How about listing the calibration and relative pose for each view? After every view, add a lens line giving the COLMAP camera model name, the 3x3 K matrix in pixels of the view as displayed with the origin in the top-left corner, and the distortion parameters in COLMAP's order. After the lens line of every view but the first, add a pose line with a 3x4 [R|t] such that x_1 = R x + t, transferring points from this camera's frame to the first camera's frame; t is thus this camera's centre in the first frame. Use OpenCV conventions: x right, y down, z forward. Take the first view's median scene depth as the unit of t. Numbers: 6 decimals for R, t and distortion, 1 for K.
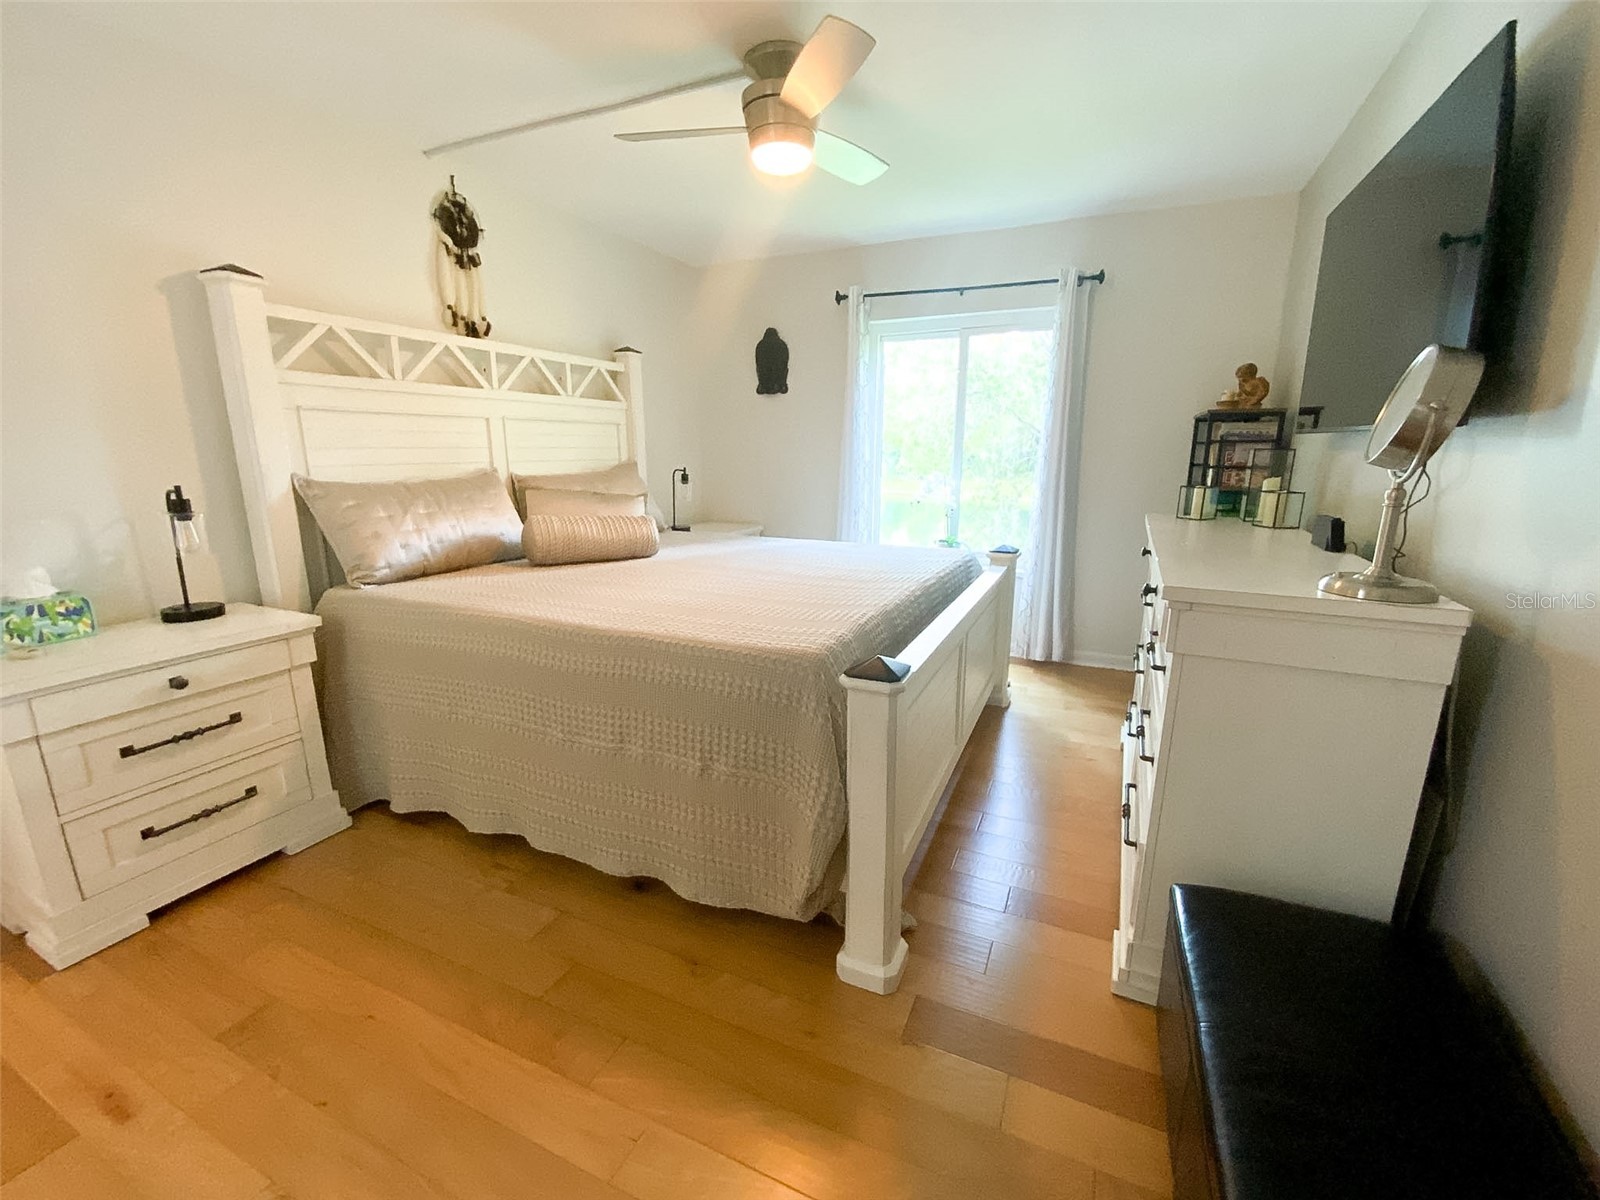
lens RADIAL K [[676.6, 0, 800.2], [0, 676.6, 602.1], [0, 0, 1]] dist [-0.000612, -0.000397]
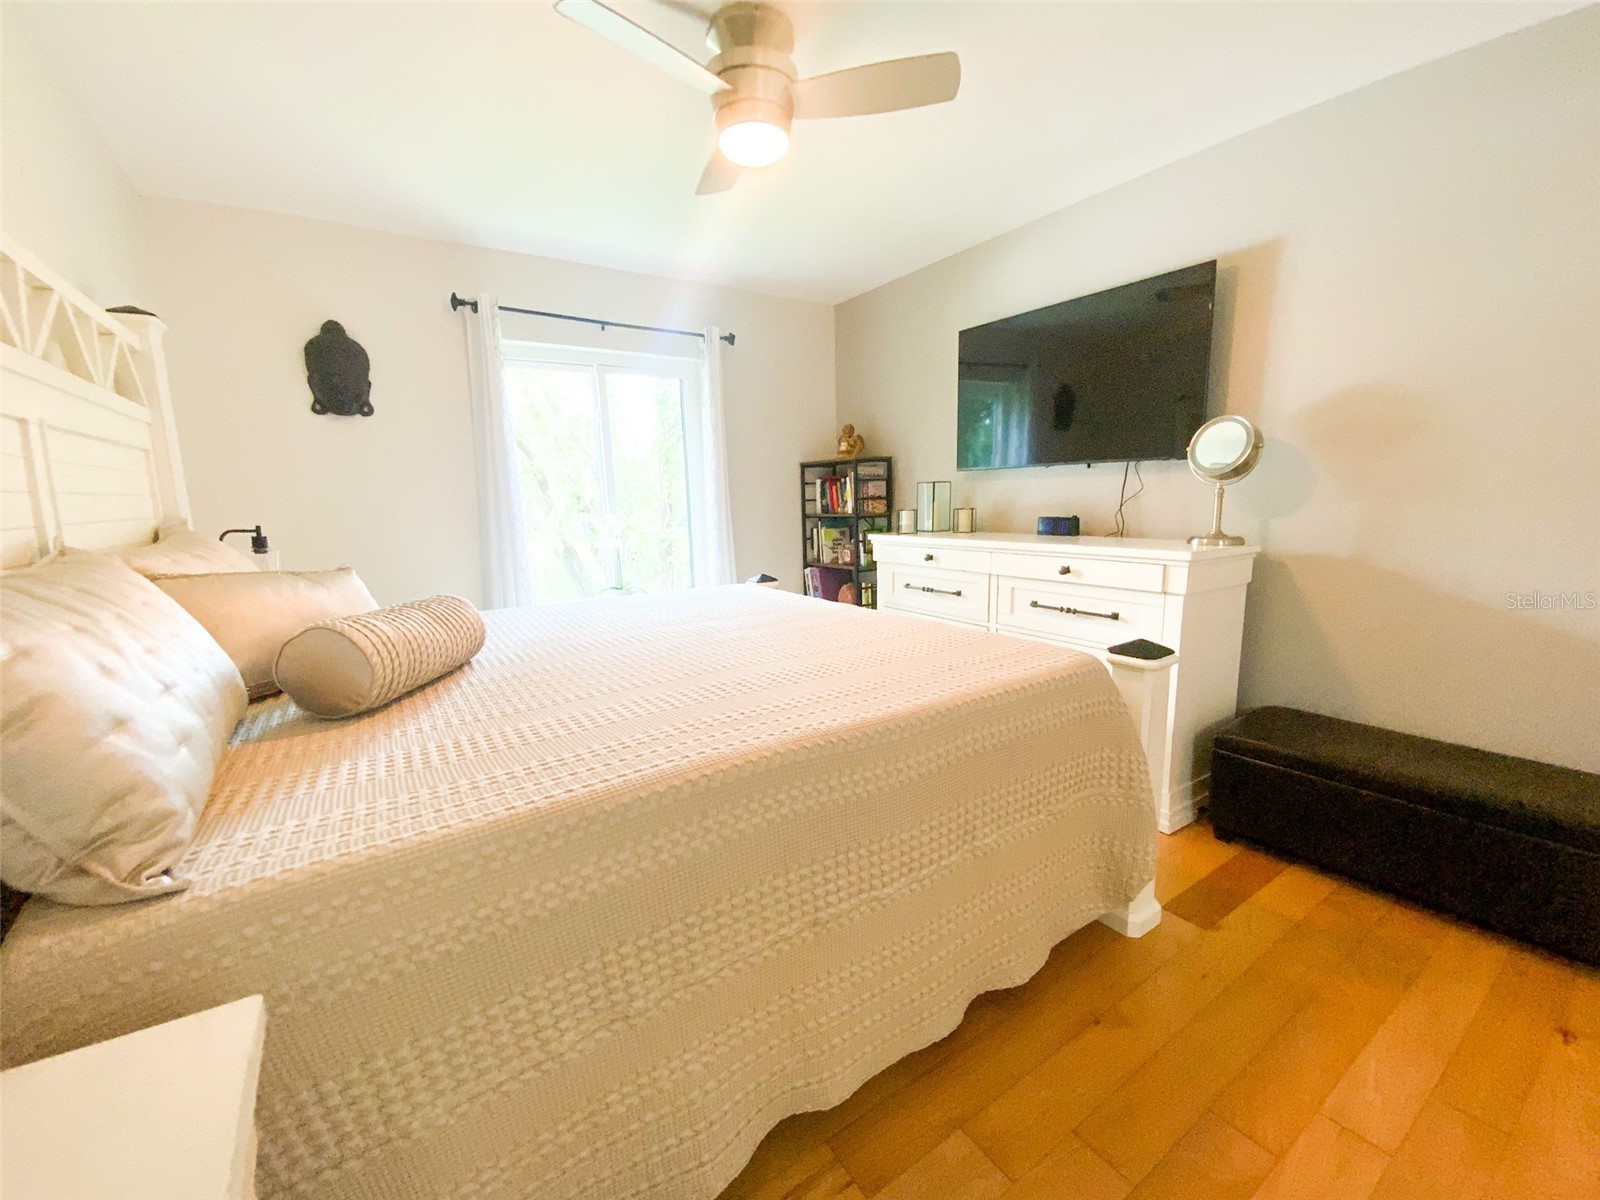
lens RADIAL K [[660.5, 0, 805.5], [0, 660.5, 598.0], [0, 0, 1]] dist [0.008256, -0.013275]
pose [[0.525765, -0.146589, 0.837904, -0.450150], [0.208066, 0.977279, 0.040416, -0.065856], [-0.824791, 0.153090, 0.544320, 0.323223]]
